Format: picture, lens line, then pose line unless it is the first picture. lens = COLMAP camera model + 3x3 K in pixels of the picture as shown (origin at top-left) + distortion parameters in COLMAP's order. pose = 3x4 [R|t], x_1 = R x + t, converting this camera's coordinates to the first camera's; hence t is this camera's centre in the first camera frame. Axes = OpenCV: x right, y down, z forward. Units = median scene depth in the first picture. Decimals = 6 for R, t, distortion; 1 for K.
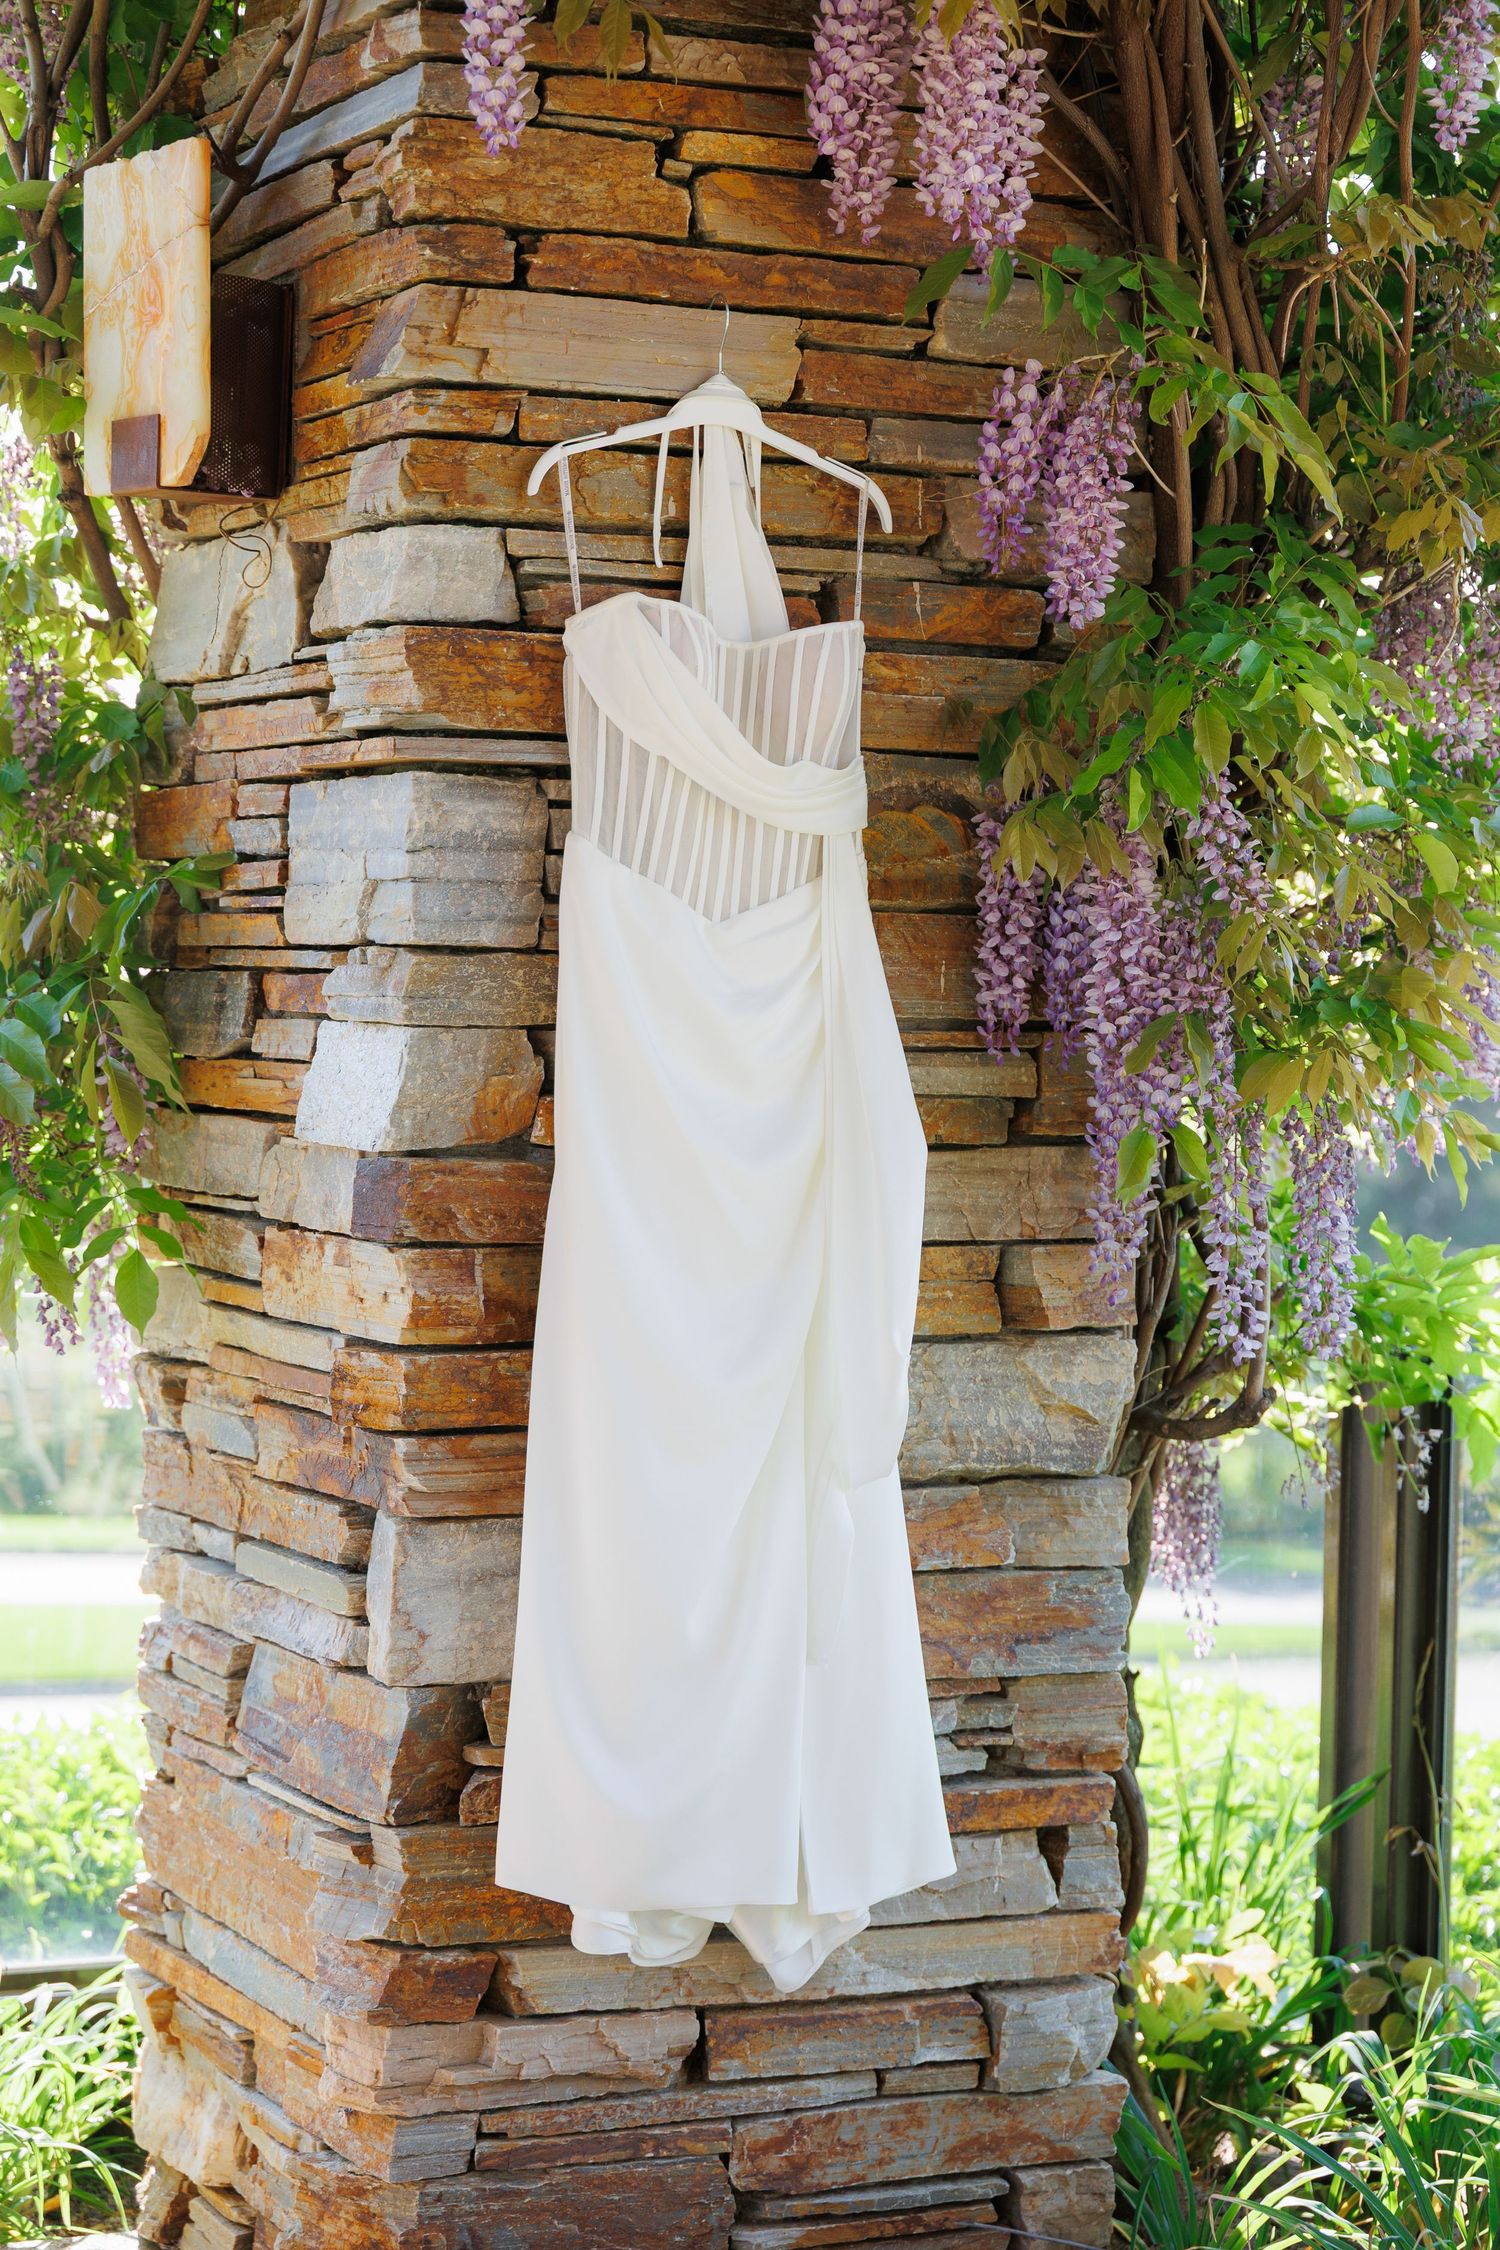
lens RADIAL K [[4326.9, 0, 733.0], [0, 4326.9, 1125.8], [0, 0, 1]] dist [-0.039318, 0.000000]
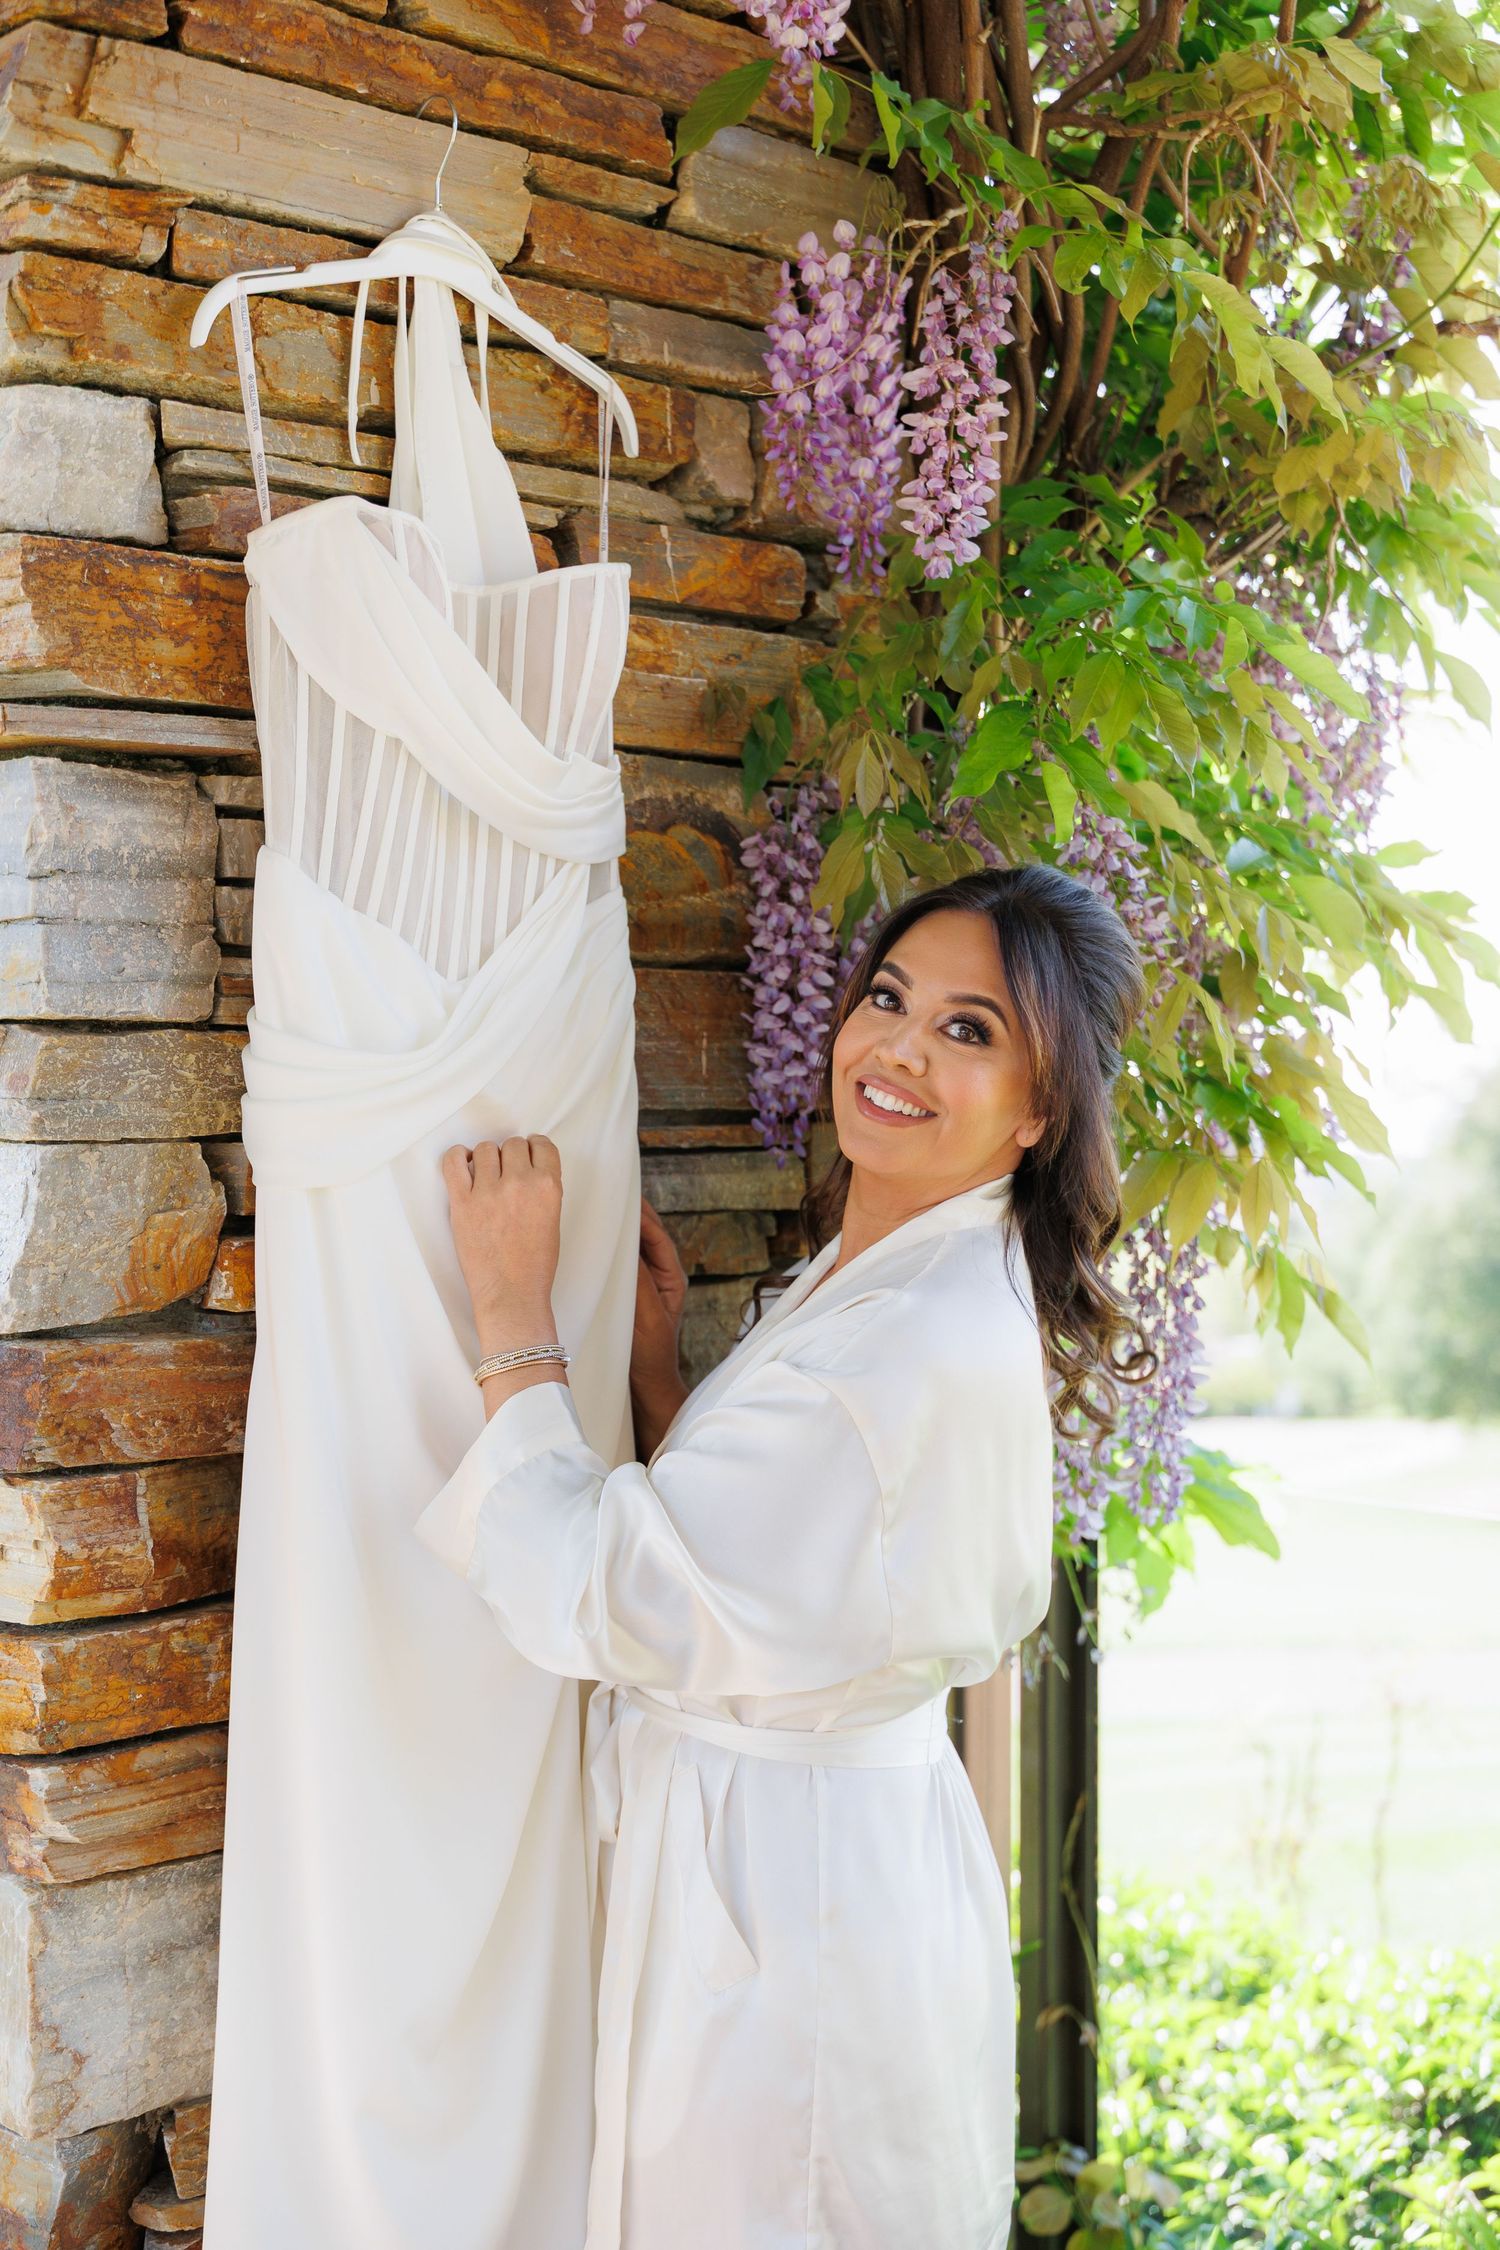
lens RADIAL K [[3042.5, 0, 757.0], [0, 3042.5, 1119.4], [0, 0, 1]] dist [-0.038799, 0.000000]
pose [[0.945360, -0.025017, 0.325068, -0.115878], [0.028510, 0.999576, -0.005986, -0.019820], [-0.324781, 0.014927, 0.945672, 0.503390]]
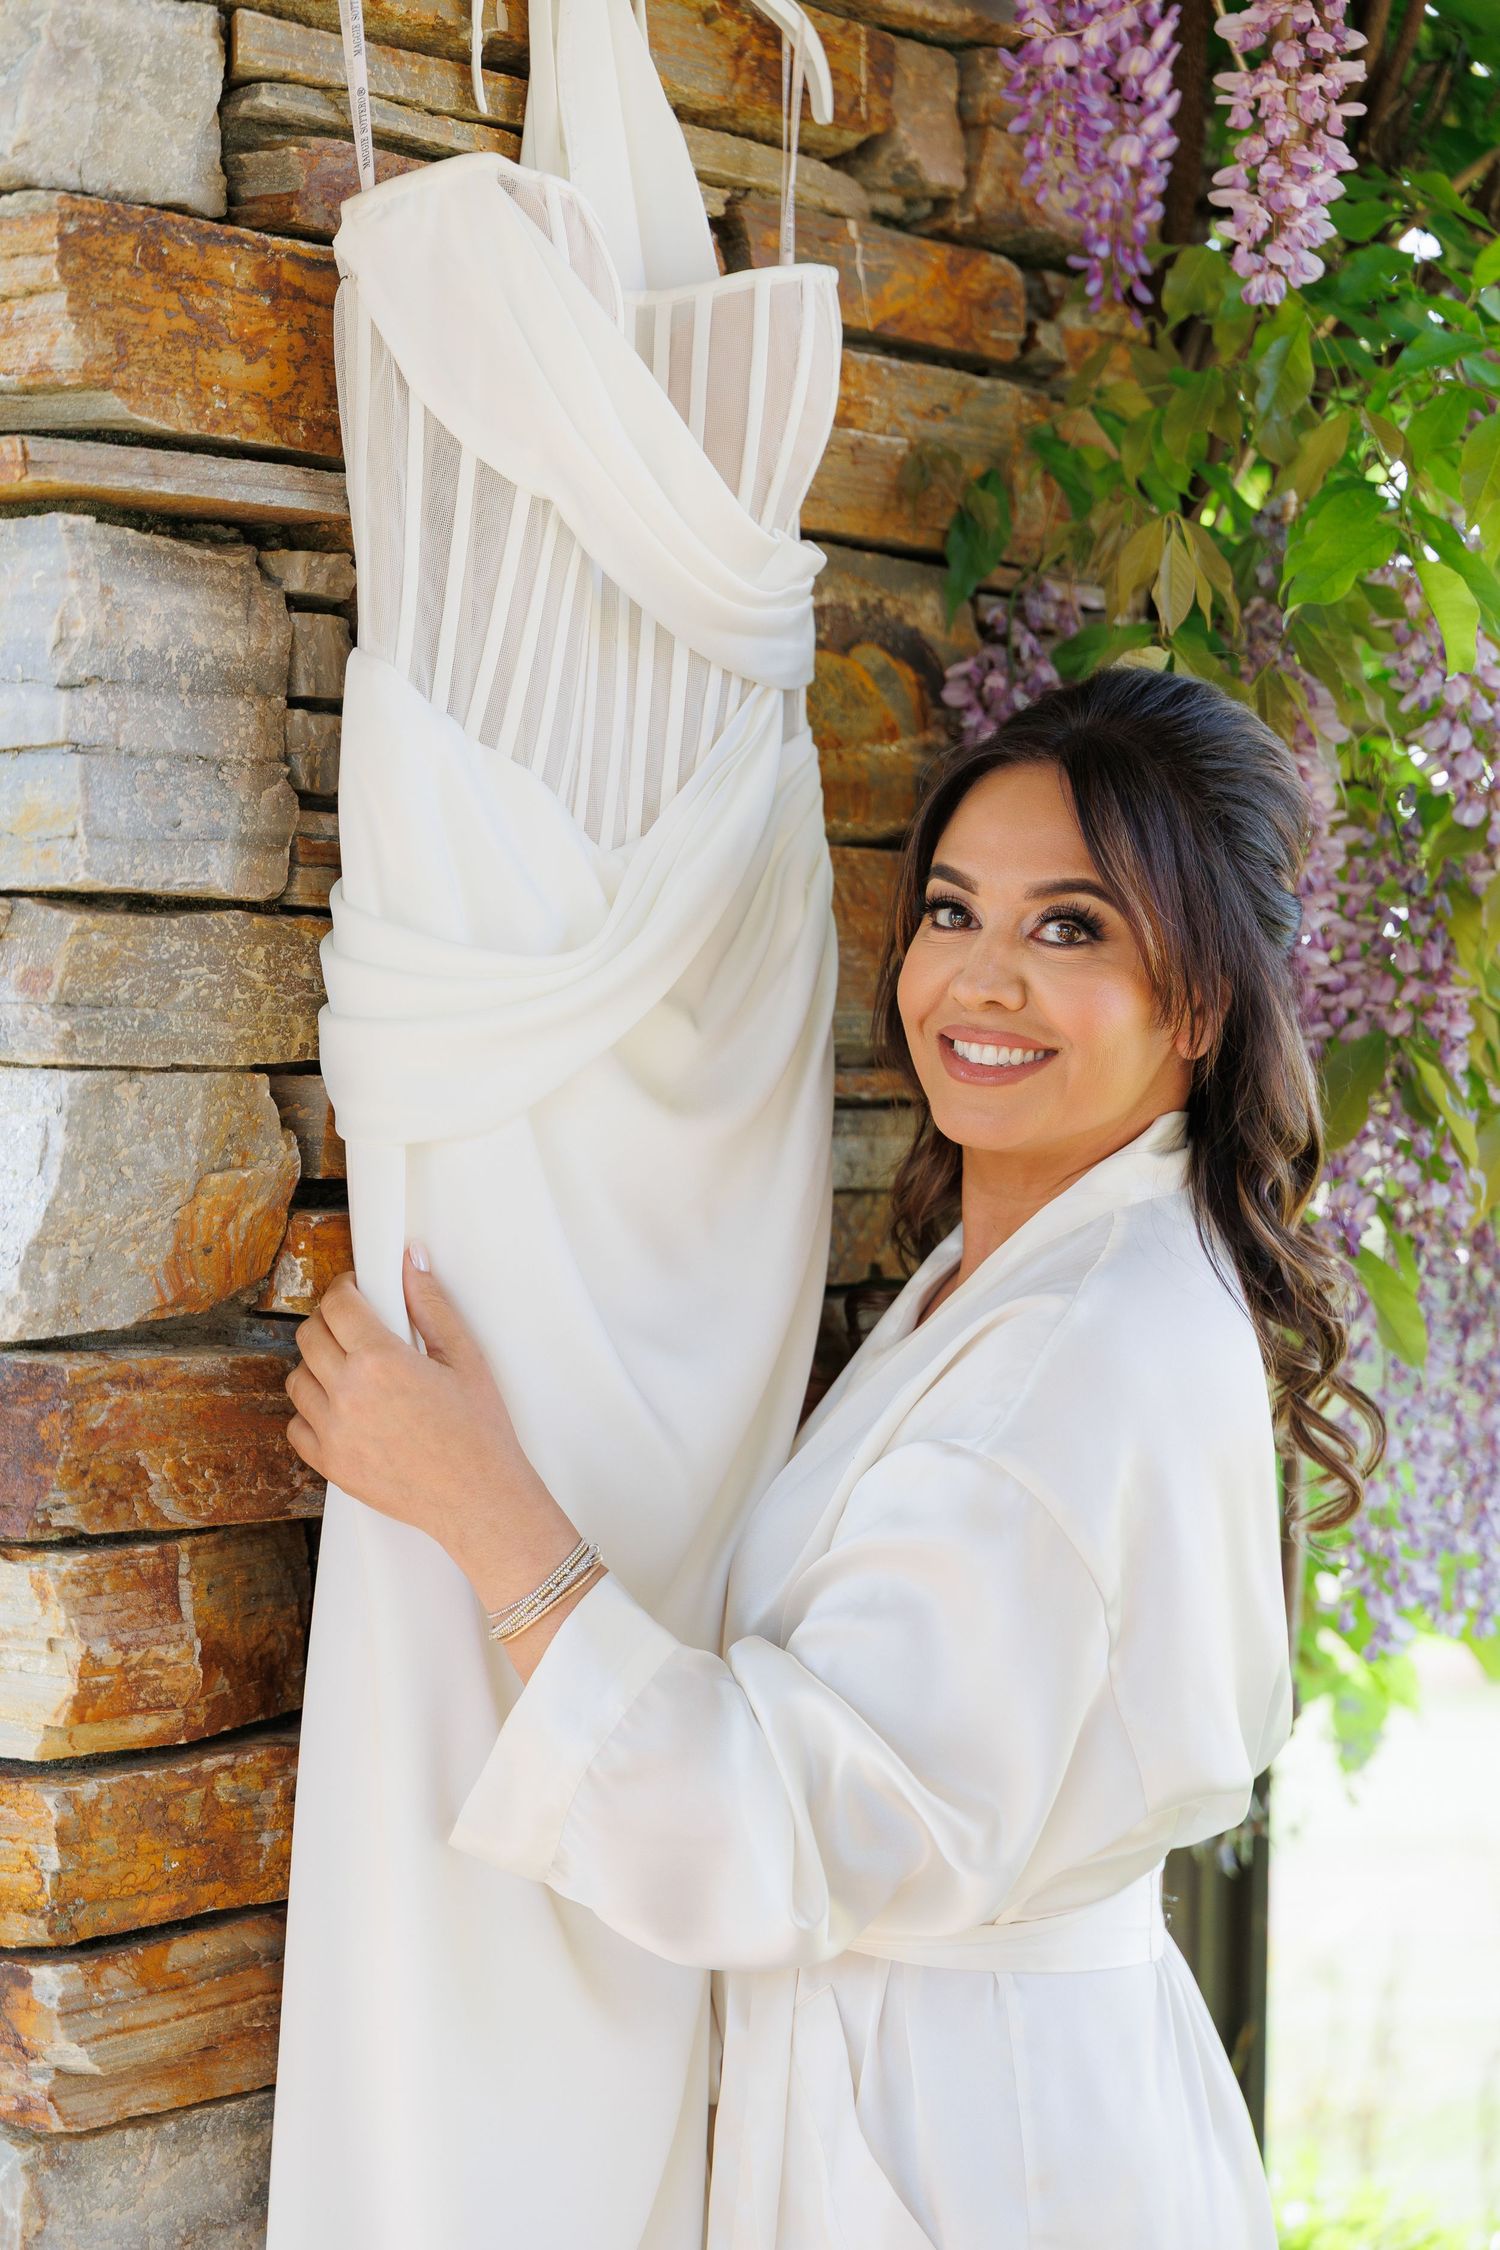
lens RADIAL K [[4302.1, 0, 747.7], [0, 4302.1, 1116.1], [0, 0, 1]] dist [-0.027242, 0.000000]
pose [[0.913646, -0.011550, 0.406348, -0.184846], [0.014152, 0.999894, -0.003400, -0.014692], [-0.406265, 0.008857, 0.913712, 0.528849]]
